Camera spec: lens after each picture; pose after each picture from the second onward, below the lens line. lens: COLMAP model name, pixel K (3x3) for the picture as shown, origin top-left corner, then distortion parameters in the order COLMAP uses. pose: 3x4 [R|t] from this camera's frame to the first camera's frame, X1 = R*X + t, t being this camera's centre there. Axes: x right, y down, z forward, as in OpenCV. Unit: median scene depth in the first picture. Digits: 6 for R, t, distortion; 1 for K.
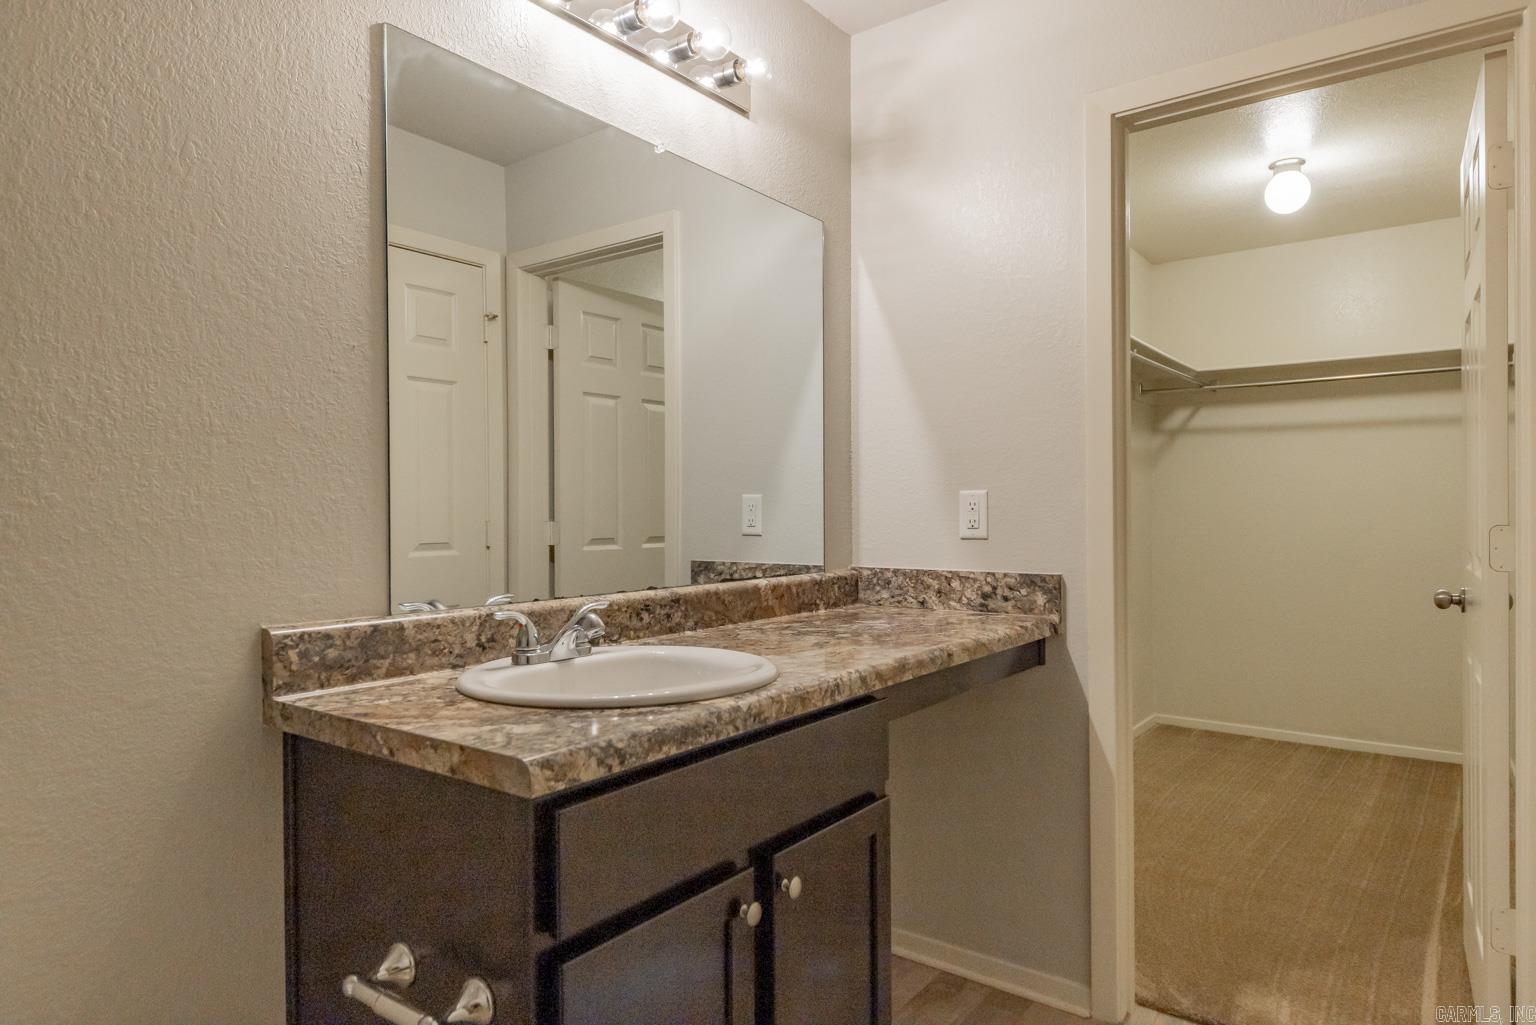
lens RADIAL K [[926.5, 0, 763.6], [0, 926.5, 510.3], [0, 0, 1]] dist [-0.004420, -0.001163]
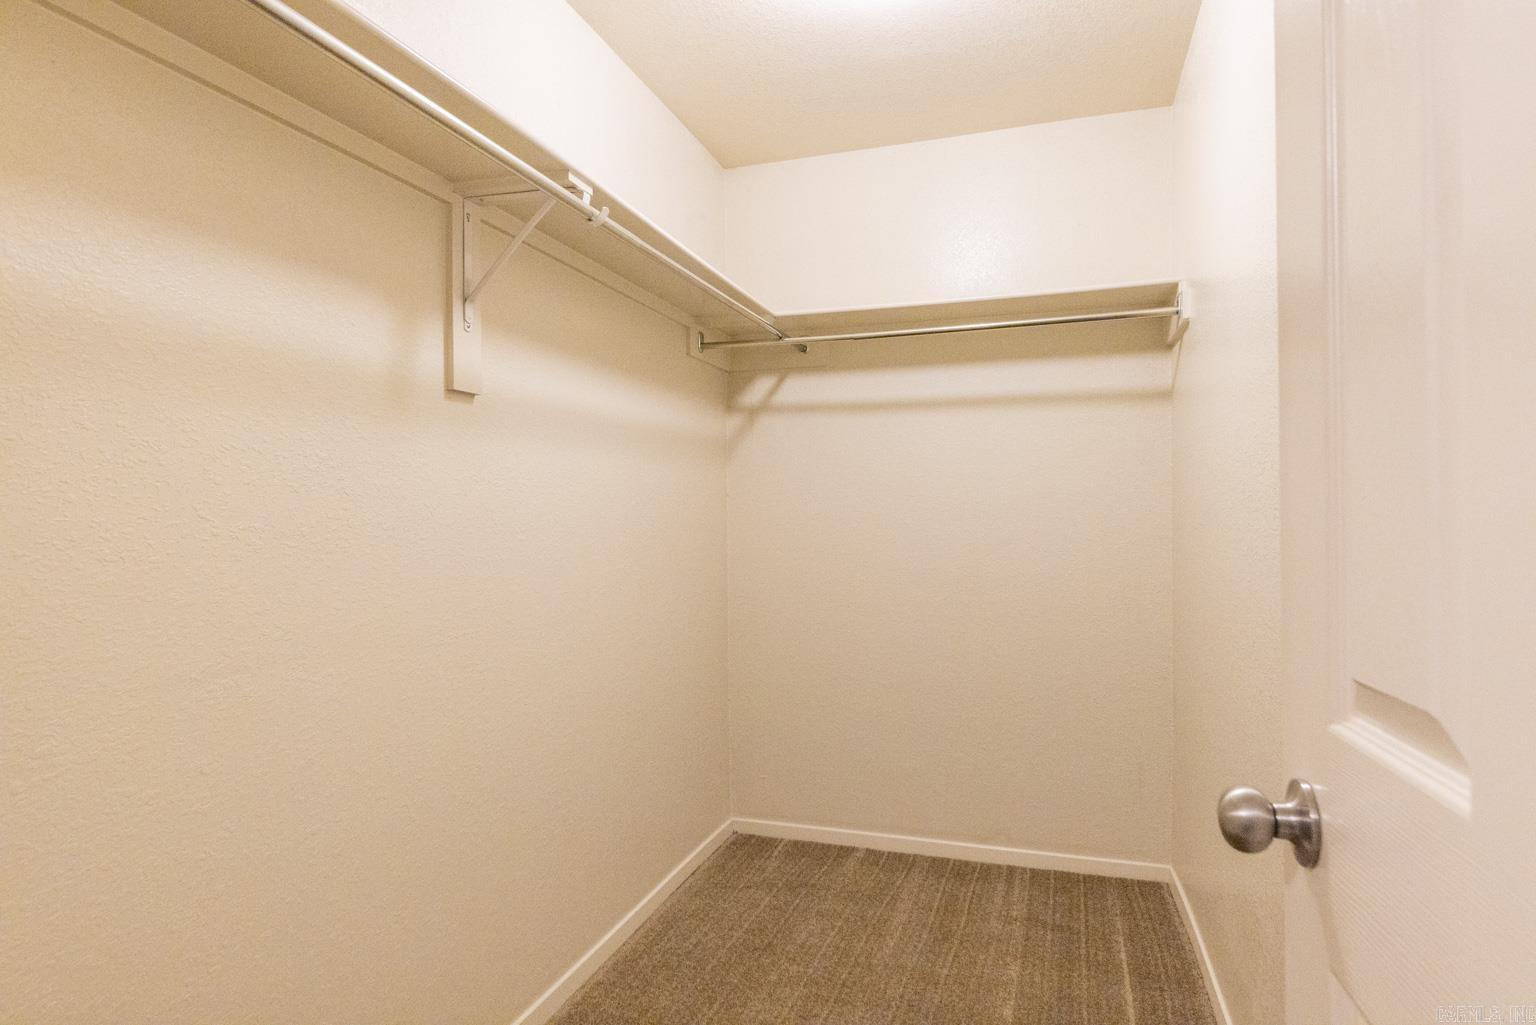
lens RADIAL K [[884.2, 0, 765.8], [0, 884.2, 514.5], [0, 0, 1]] dist [0.005626, -0.000199]
pose [[0.944530, 0.003532, 0.328407, 0.248574], [-0.001313, 0.999975, -0.006978, -0.002436], [-0.328424, 0.006160, 0.944510, 0.396291]]
